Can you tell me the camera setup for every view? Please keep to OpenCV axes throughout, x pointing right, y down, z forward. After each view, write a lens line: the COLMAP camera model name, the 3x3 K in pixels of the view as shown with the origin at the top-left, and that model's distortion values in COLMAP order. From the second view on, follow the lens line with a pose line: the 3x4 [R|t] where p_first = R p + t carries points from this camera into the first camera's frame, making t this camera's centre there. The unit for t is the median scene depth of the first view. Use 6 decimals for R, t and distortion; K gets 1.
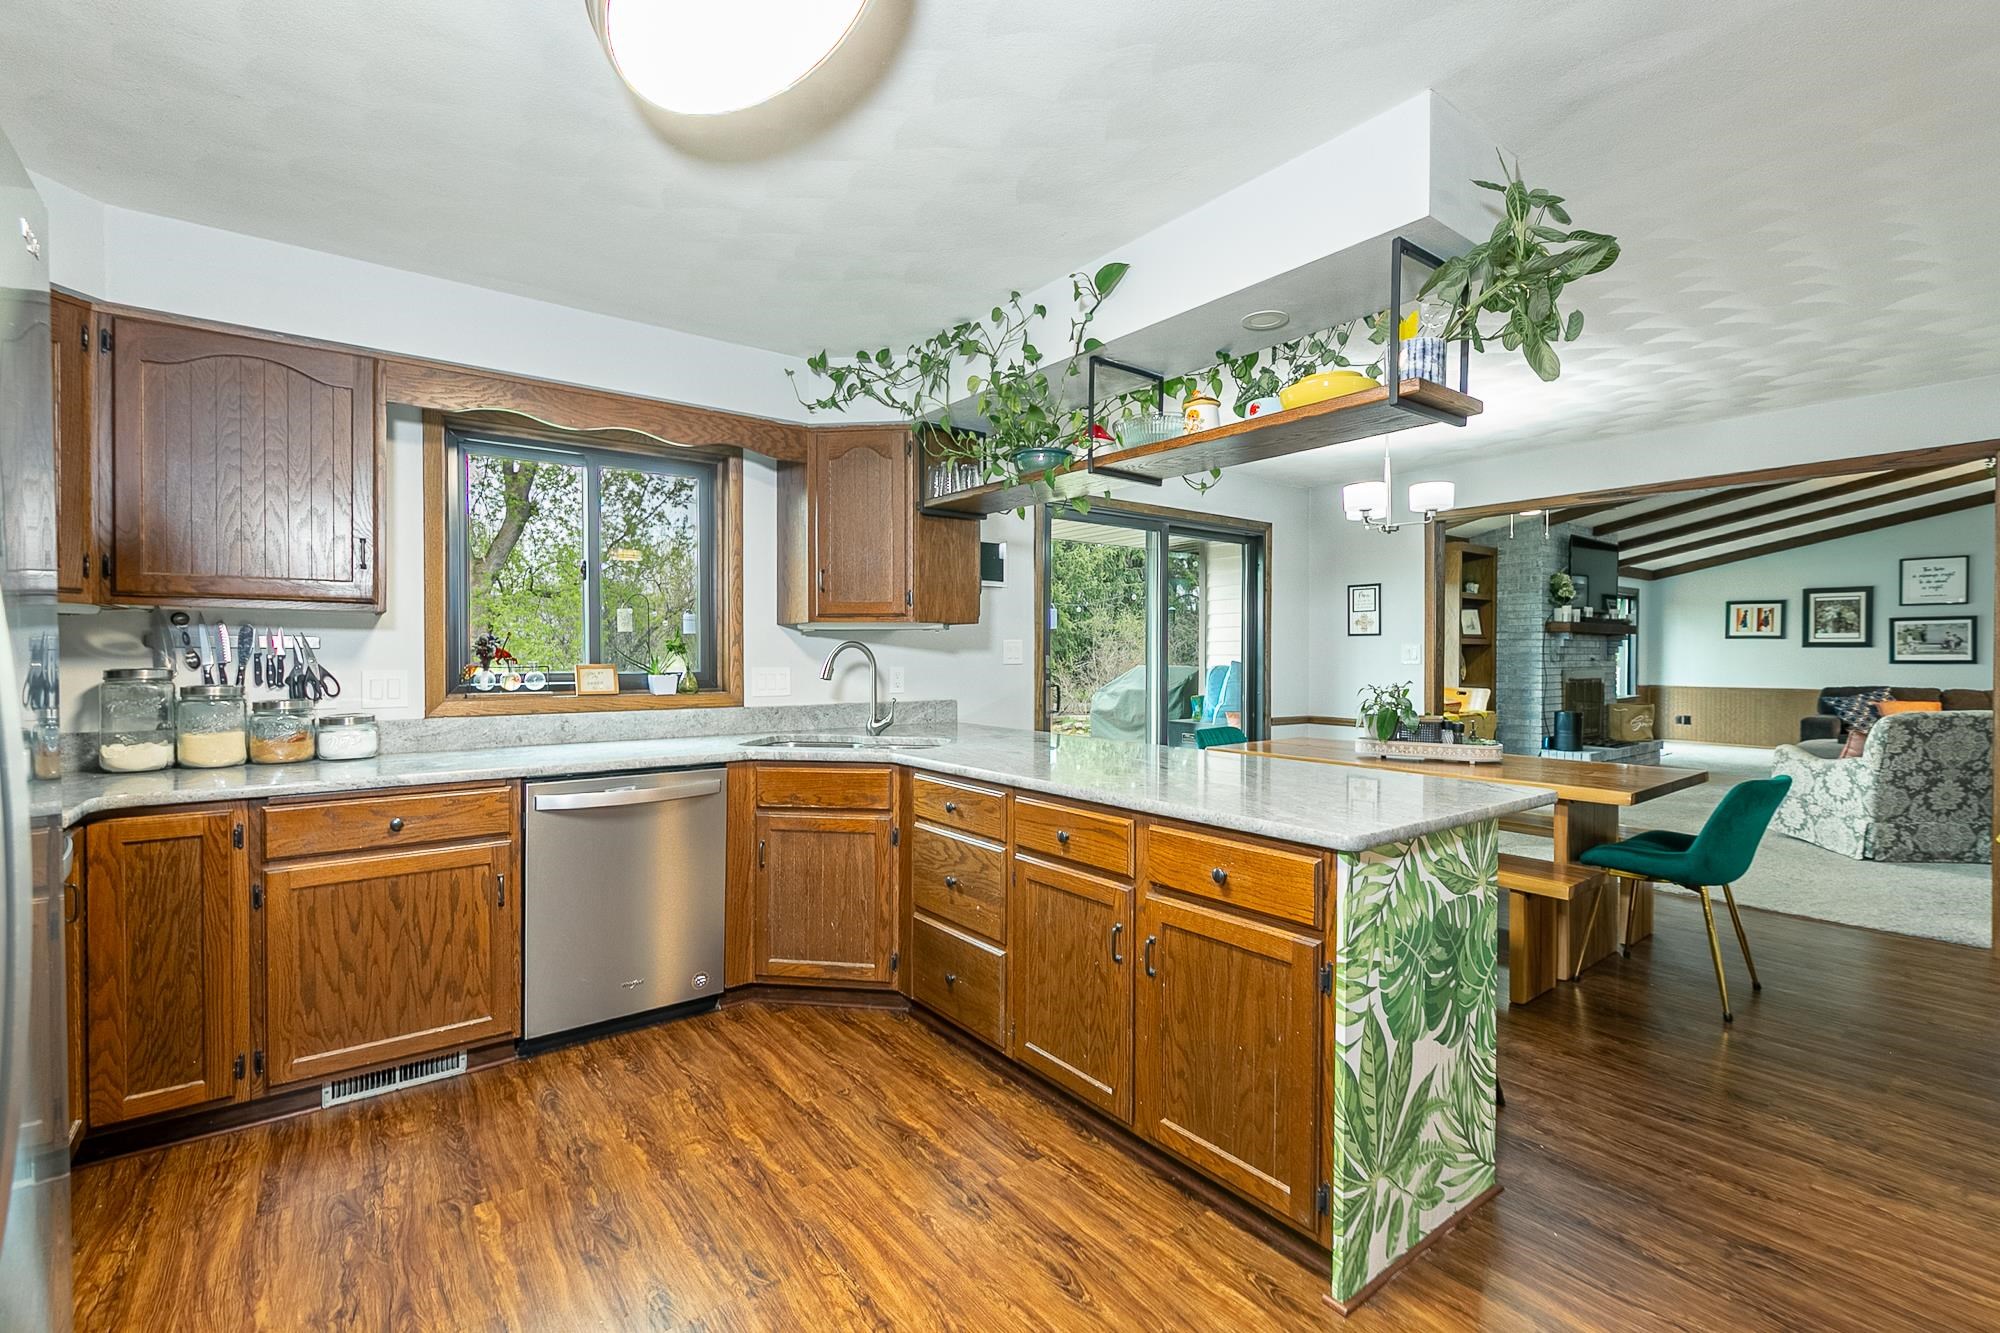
lens RADIAL K [[866.0, 0, 997.1], [0, 866.0, 661.9], [0, 0, 1]] dist [-0.020746, -0.001631]
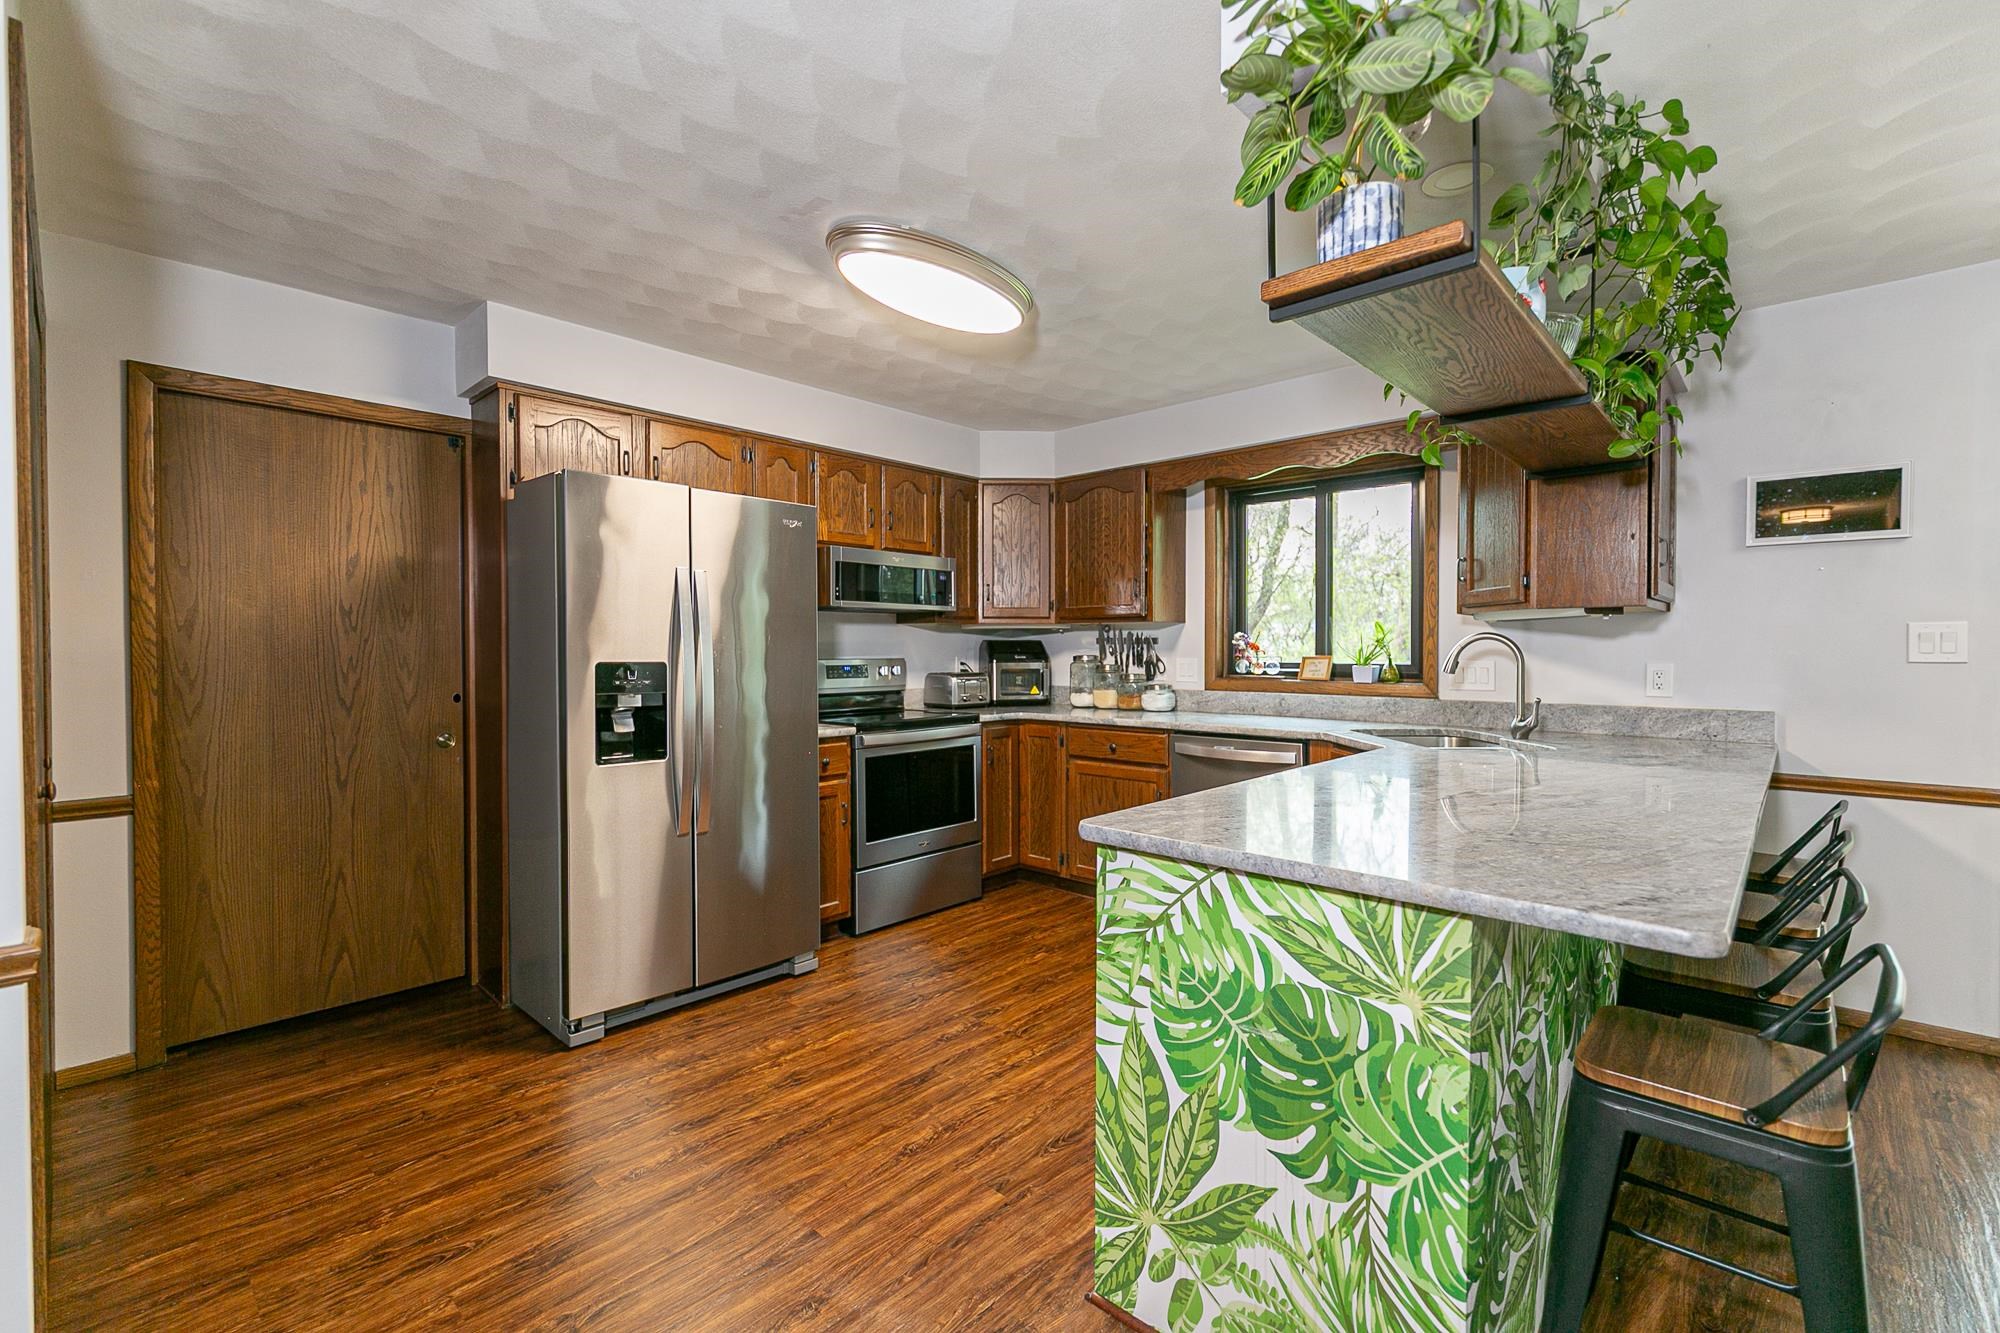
lens RADIAL K [[866.0, 0, 1036.9], [0, 866.0, 668.9], [0, 0, 1]] dist [-0.020746, -0.001631]
pose [[0.195352, 0.021729, -0.980492, 0.690712], [-0.009623, 0.999749, 0.020239, 0.000671], [0.980686, 0.005482, 0.195512, 0.371176]]
